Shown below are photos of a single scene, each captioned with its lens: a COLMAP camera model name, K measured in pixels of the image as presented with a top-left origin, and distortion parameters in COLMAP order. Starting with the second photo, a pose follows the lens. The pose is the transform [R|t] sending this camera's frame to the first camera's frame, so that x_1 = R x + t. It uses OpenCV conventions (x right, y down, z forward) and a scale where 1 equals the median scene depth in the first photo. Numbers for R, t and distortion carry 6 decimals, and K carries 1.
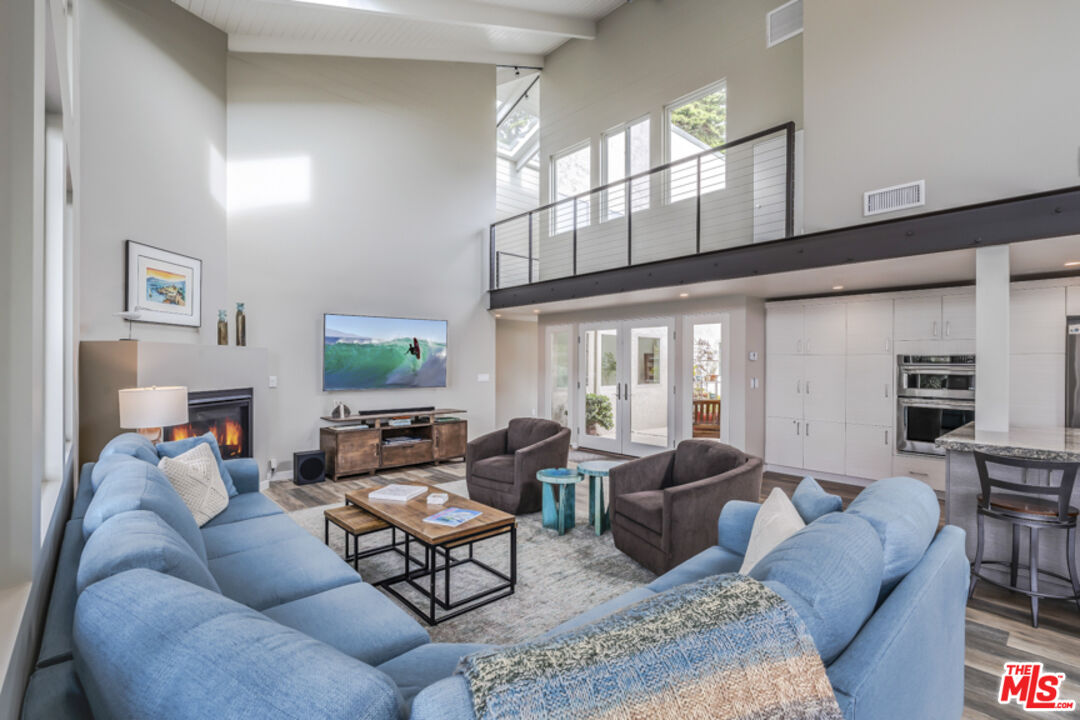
lens RADIAL K [[497.7, 0, 538.3], [0, 497.7, 361.0], [0, 0, 1]] dist [0.000621, -0.000054]
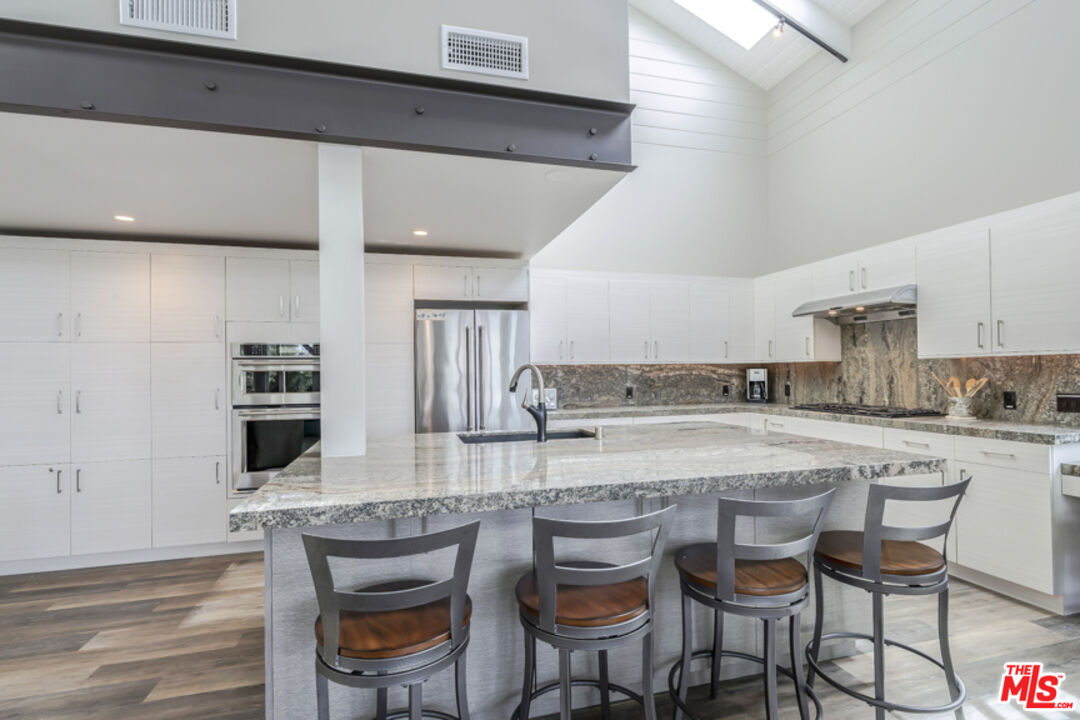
lens RADIAL K [[497.7, 0, 538.3], [0, 497.7, 361.0], [0, 0, 1]] dist [0.000621, -0.000054]
pose [[0.454588, 0.001844, 0.890700, 0.379141], [0.016259, 0.999814, -0.010369, 0.027969], [-0.890553, 0.019196, 0.454474, 0.406334]]
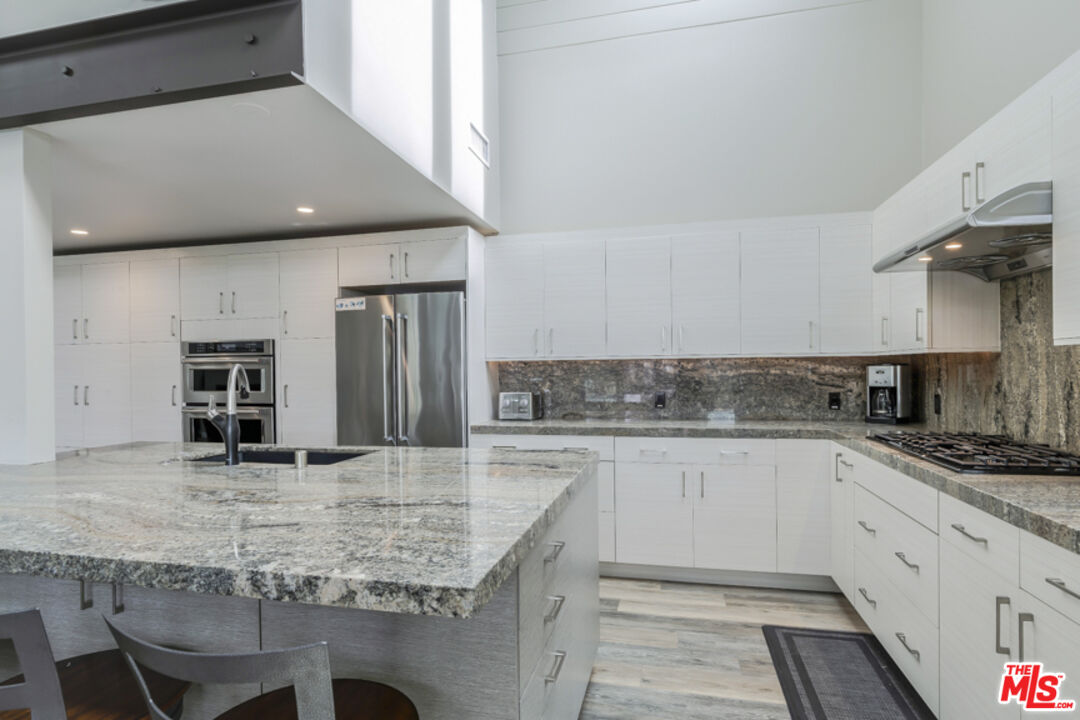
lens RADIAL K [[569.1, 0, 539.7], [0, 569.1, 362.5], [0, 0, 1]] dist [0.000069, -0.000154]
pose [[0.824404, -0.014417, 0.565819, 0.803180], [0.019731, 0.999800, -0.003274, 0.031339], [-0.565658, 0.013863, 0.824523, 0.115746]]
